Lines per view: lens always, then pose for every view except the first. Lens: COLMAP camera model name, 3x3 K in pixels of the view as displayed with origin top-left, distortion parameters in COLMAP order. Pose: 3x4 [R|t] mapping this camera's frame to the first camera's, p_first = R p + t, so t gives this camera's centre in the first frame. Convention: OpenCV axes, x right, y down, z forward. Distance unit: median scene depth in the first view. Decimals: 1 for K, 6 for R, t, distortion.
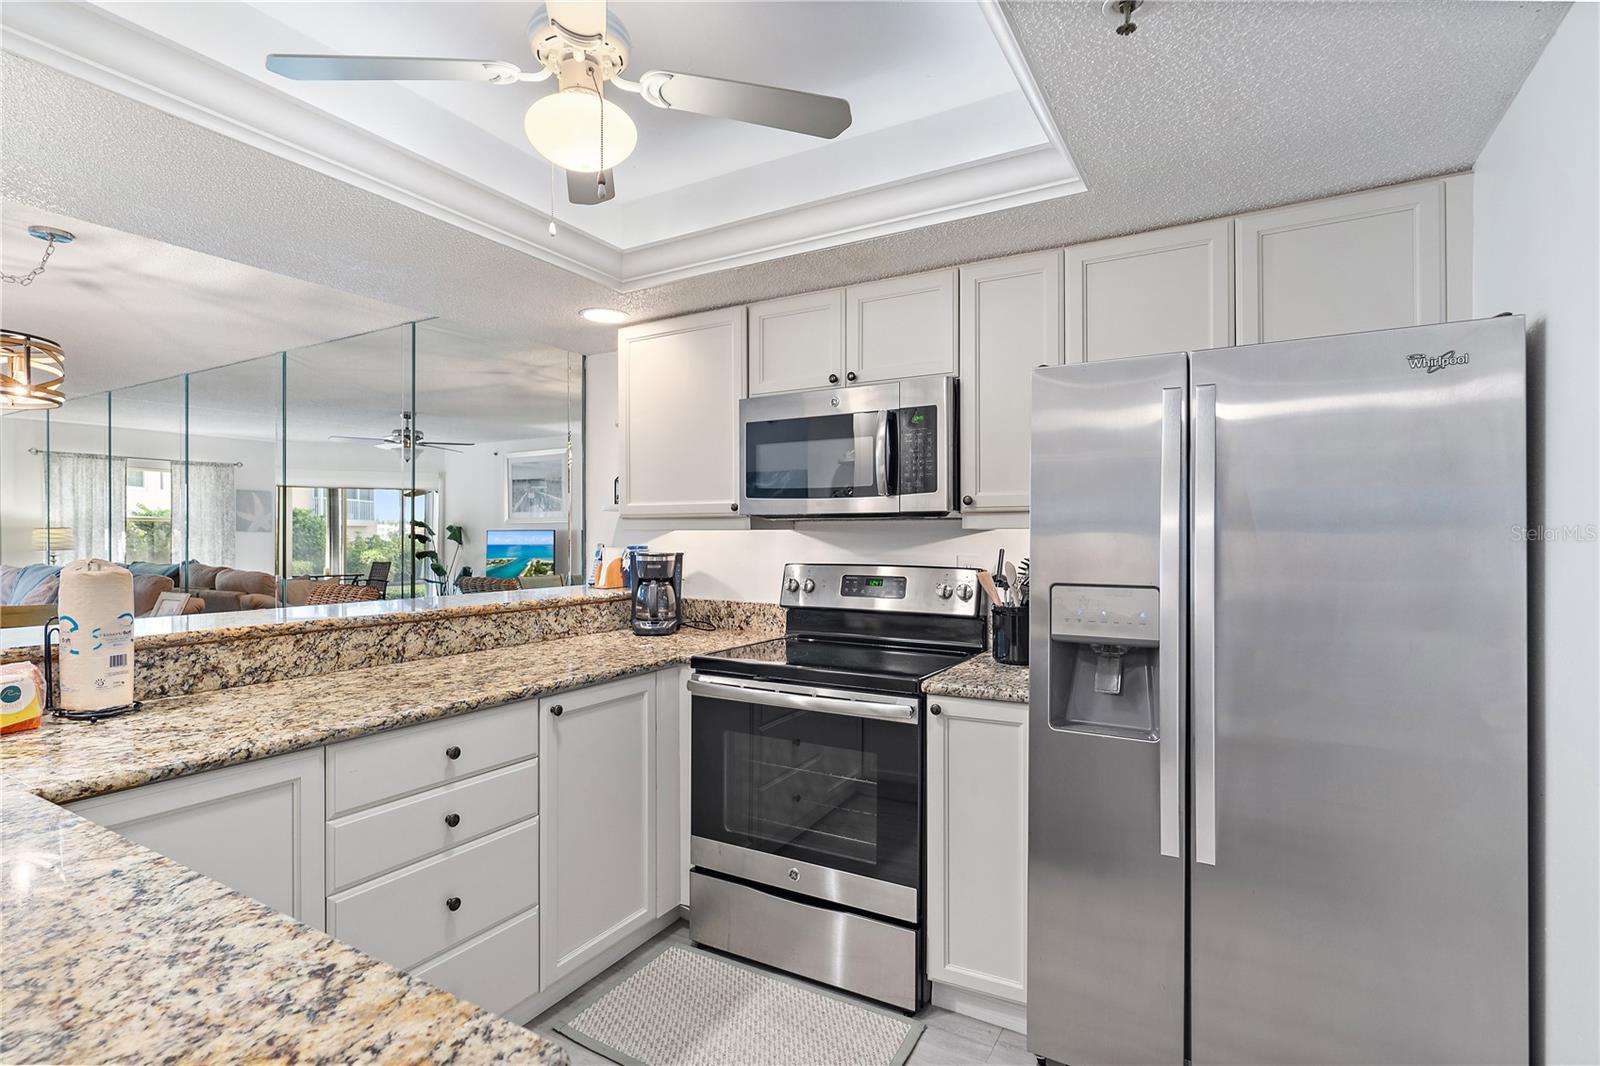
lens RADIAL K [[769.2, 0, 800.0], [0, 769.2, 533.0], [0, 0, 1]] dist [-0.023721, 0.010508]
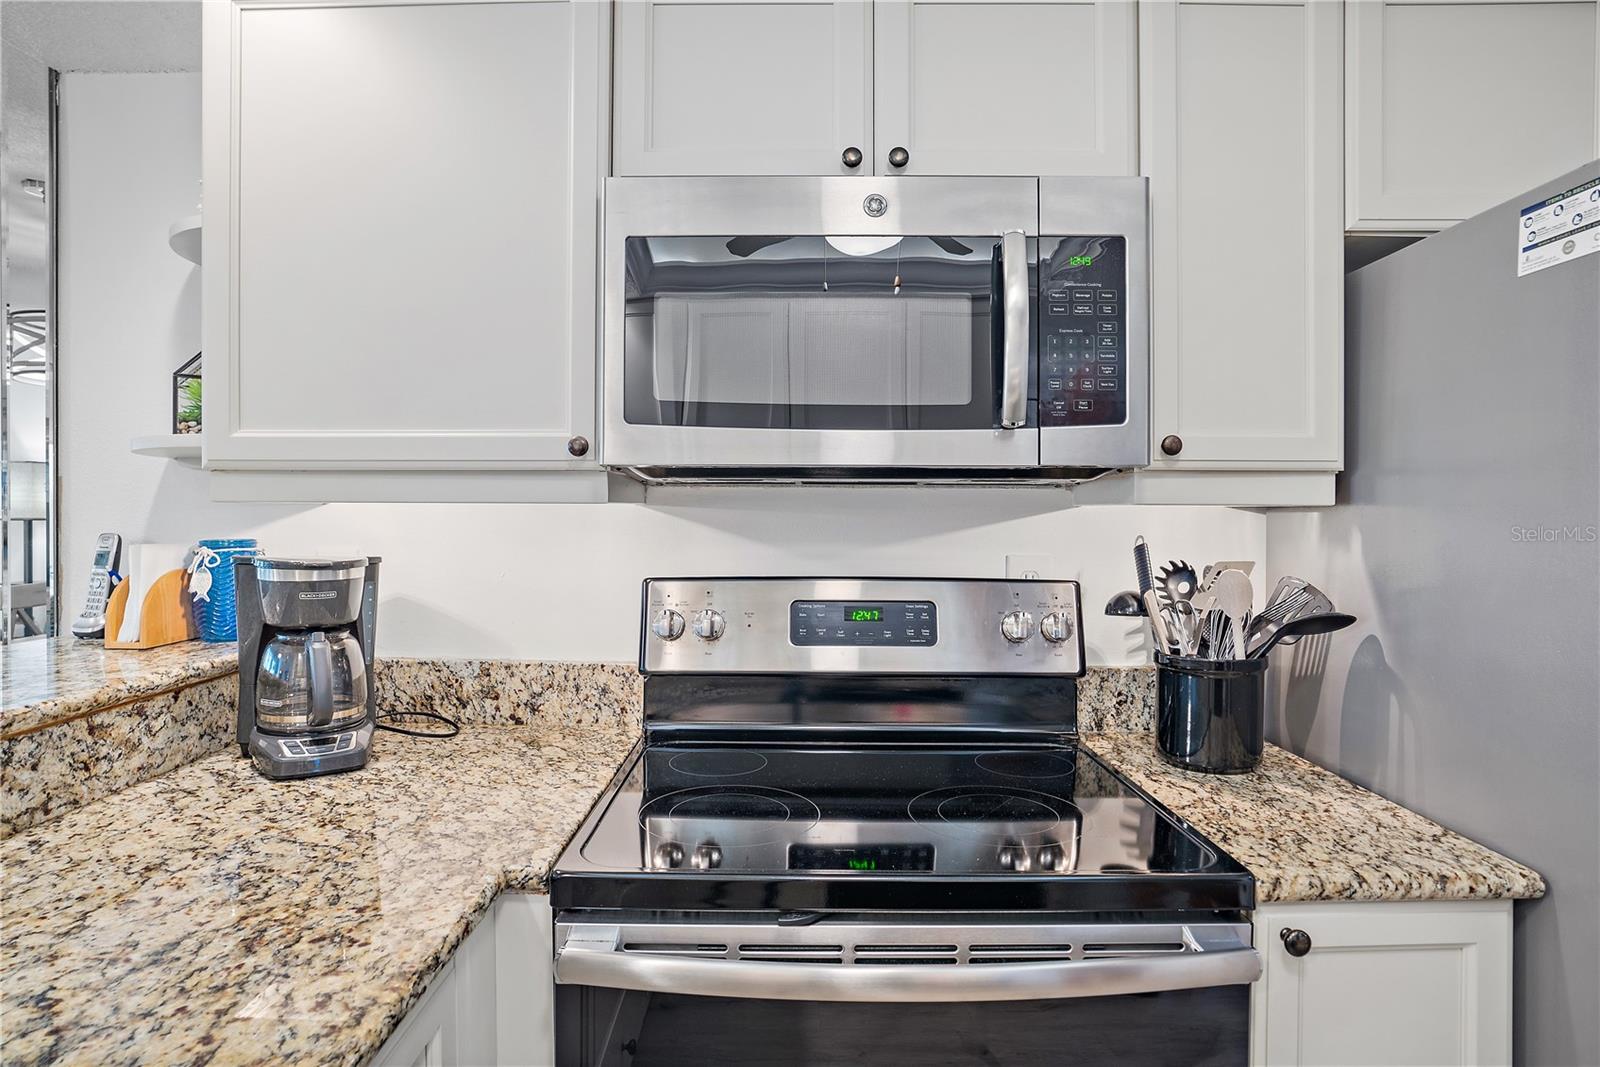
lens RADIAL K [[859.8, 0, 798.9], [0, 859.8, 523.4], [0, 0, 1]] dist [-0.068620, 0.031900]
pose [[0.869591, -0.003935, 0.493757, -0.202156], [-0.004552, 0.999862, 0.015985, -0.001064], [-0.493752, -0.016149, 0.869453, 0.546275]]
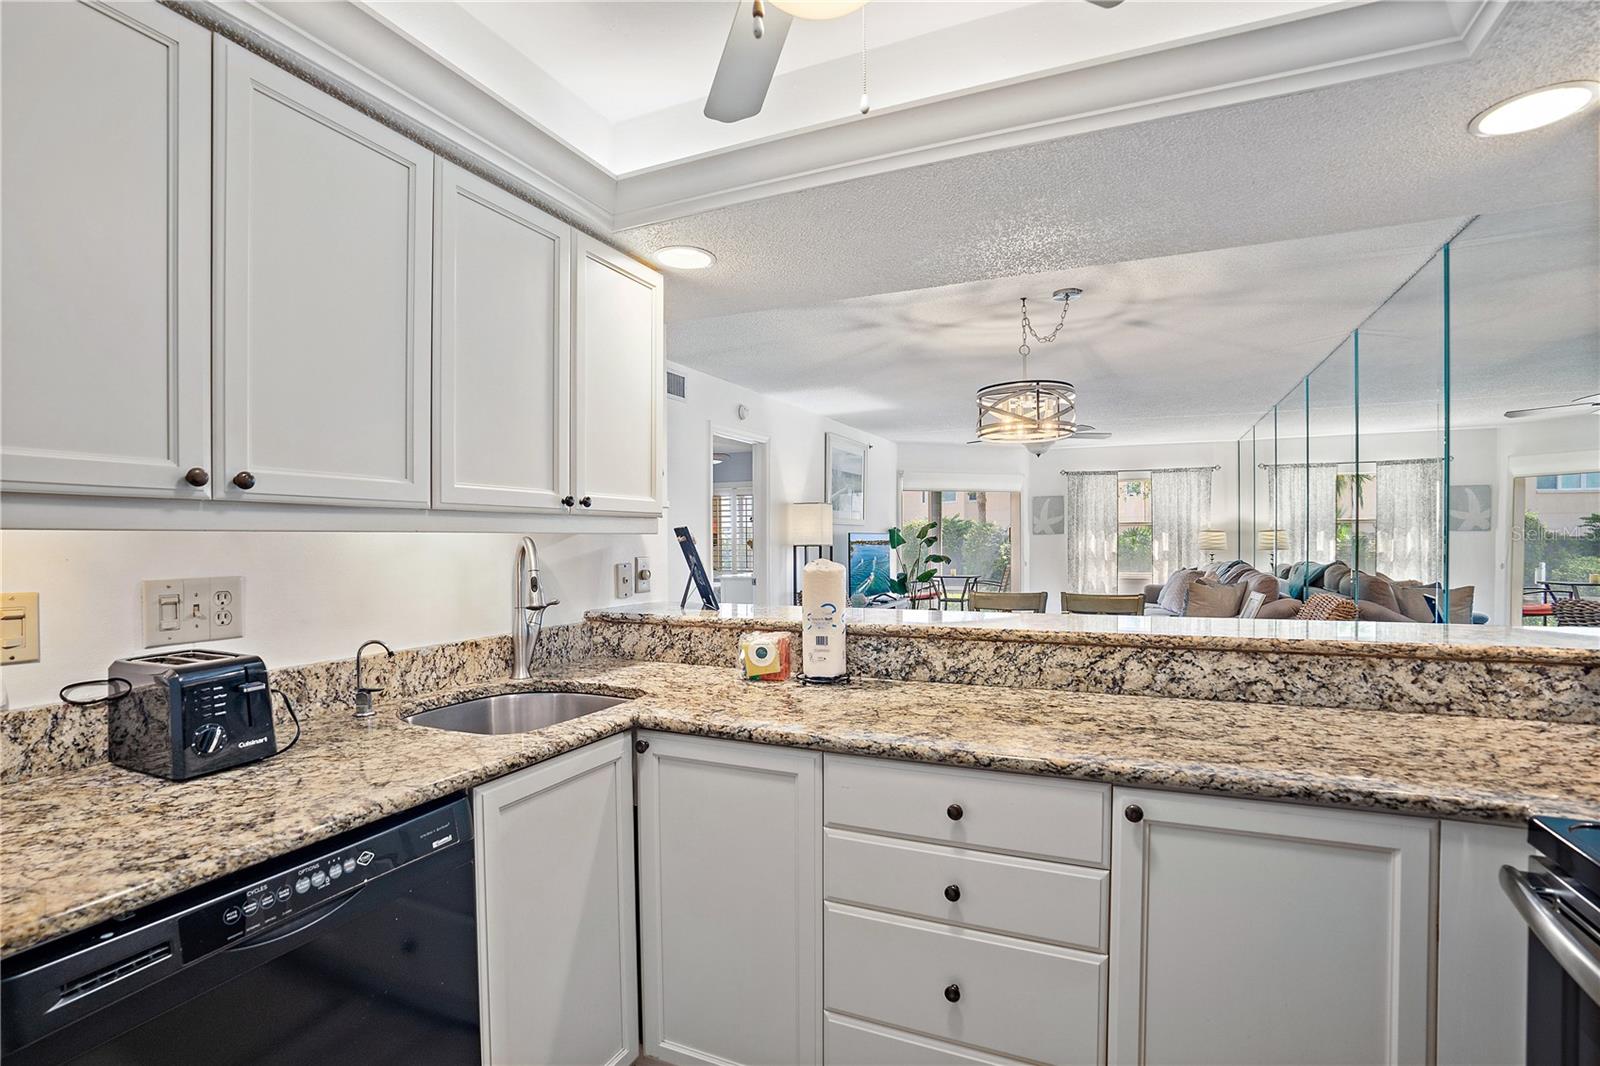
lens RADIAL K [[757.2, 0, 797.5], [0, 757.2, 549.4], [0, 0, 1]] dist [-0.073856, 0.030957]
pose [[0.096596, 0.010706, -0.995266, 0.195418], [0.010977, 0.999870, 0.011821, 0.001381], [0.995263, -0.012067, 0.096466, 0.485314]]
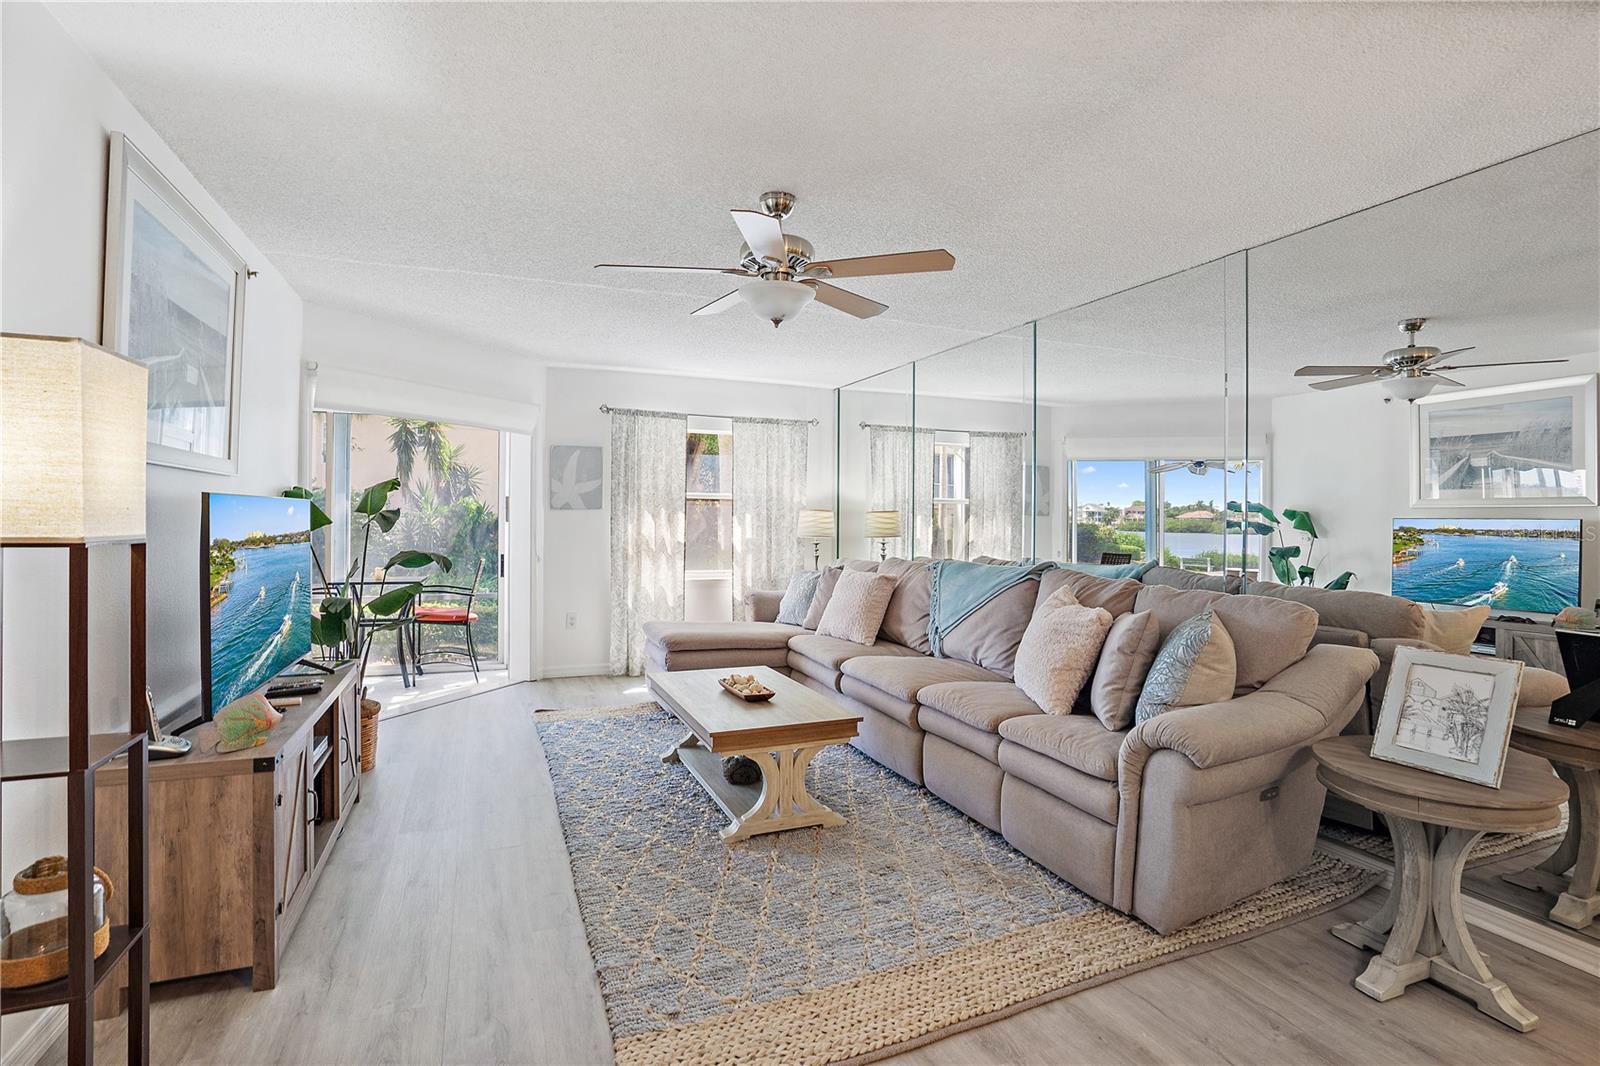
lens RADIAL K [[765.8, 0, 798.4], [0, 765.8, 515.7], [0, 0, 1]] dist [-0.069457, 0.025689]
pose [[0.793940, 0.004739, -0.607978, -1.505418], [-0.007595, 0.999969, -0.002124, 0.001080], [0.607949, 0.006304, 0.793951, 0.697543]]
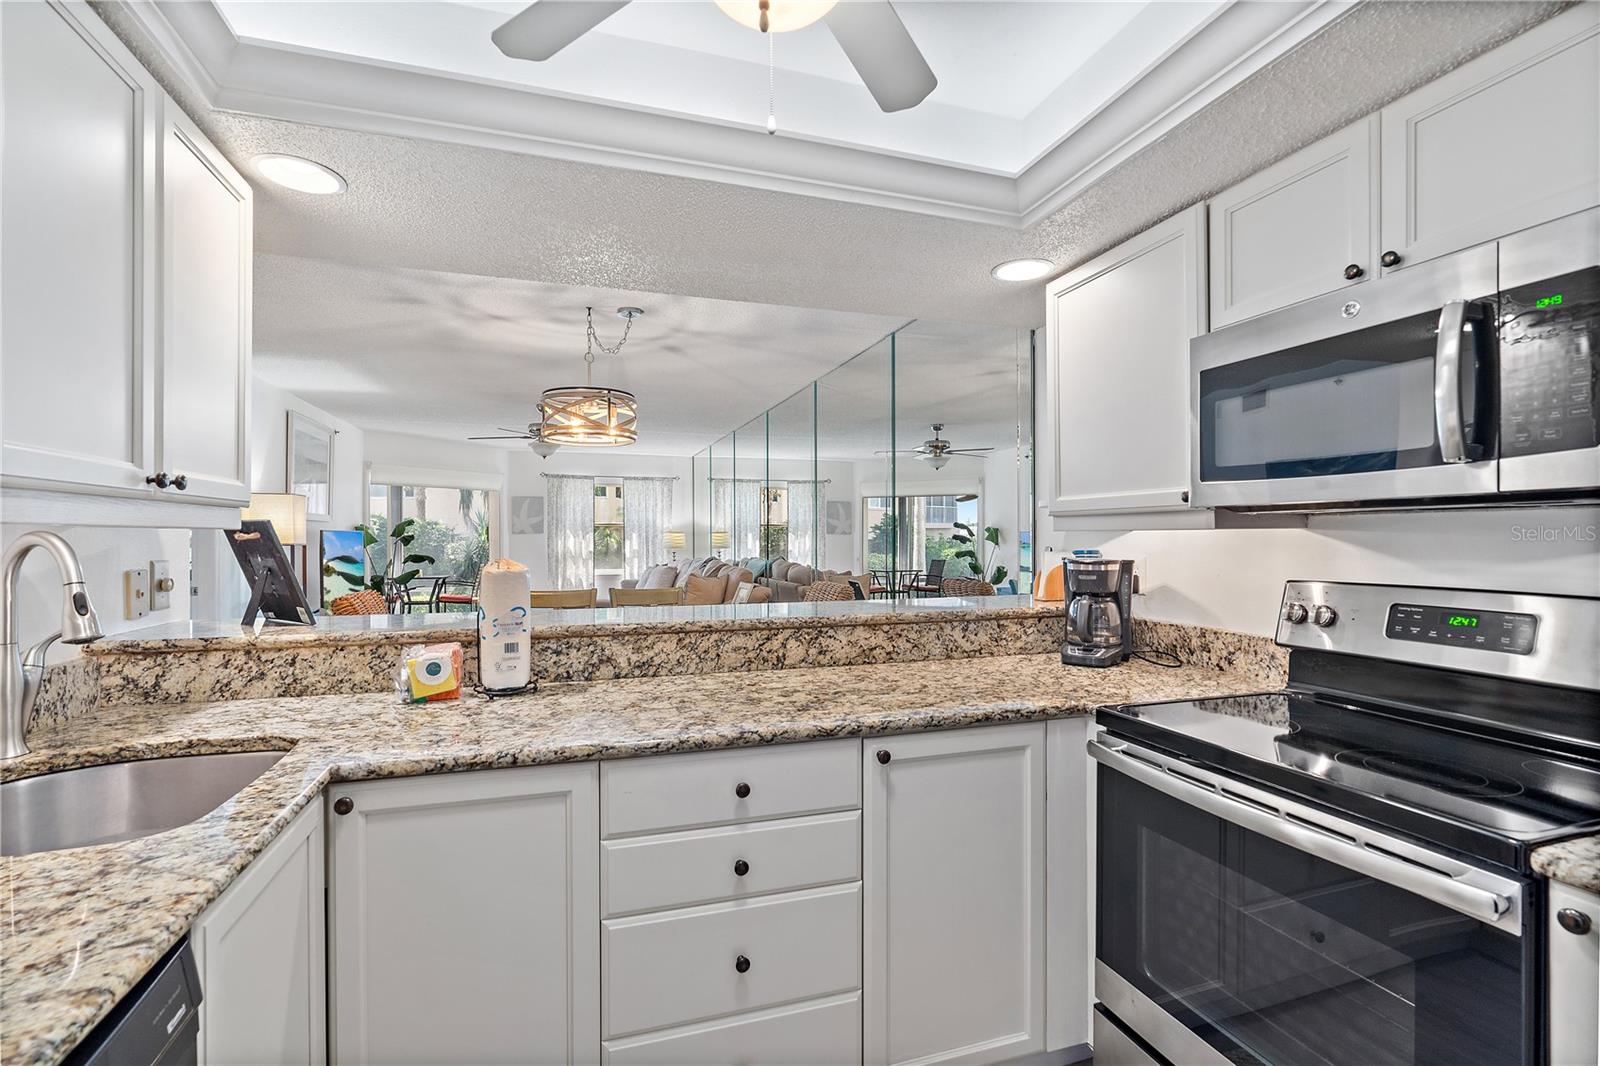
lens RADIAL K [[723.4, 0, 794.4], [0, 723.4, 538.1], [0, 0, 1]] dist [-0.013760, 0.006500]
pose [[0.739123, -0.001023, -0.673570, 0.090187], [0.004588, 0.999983, 0.003516, -0.000083], [0.673555, -0.005690, 0.739115, 0.277550]]
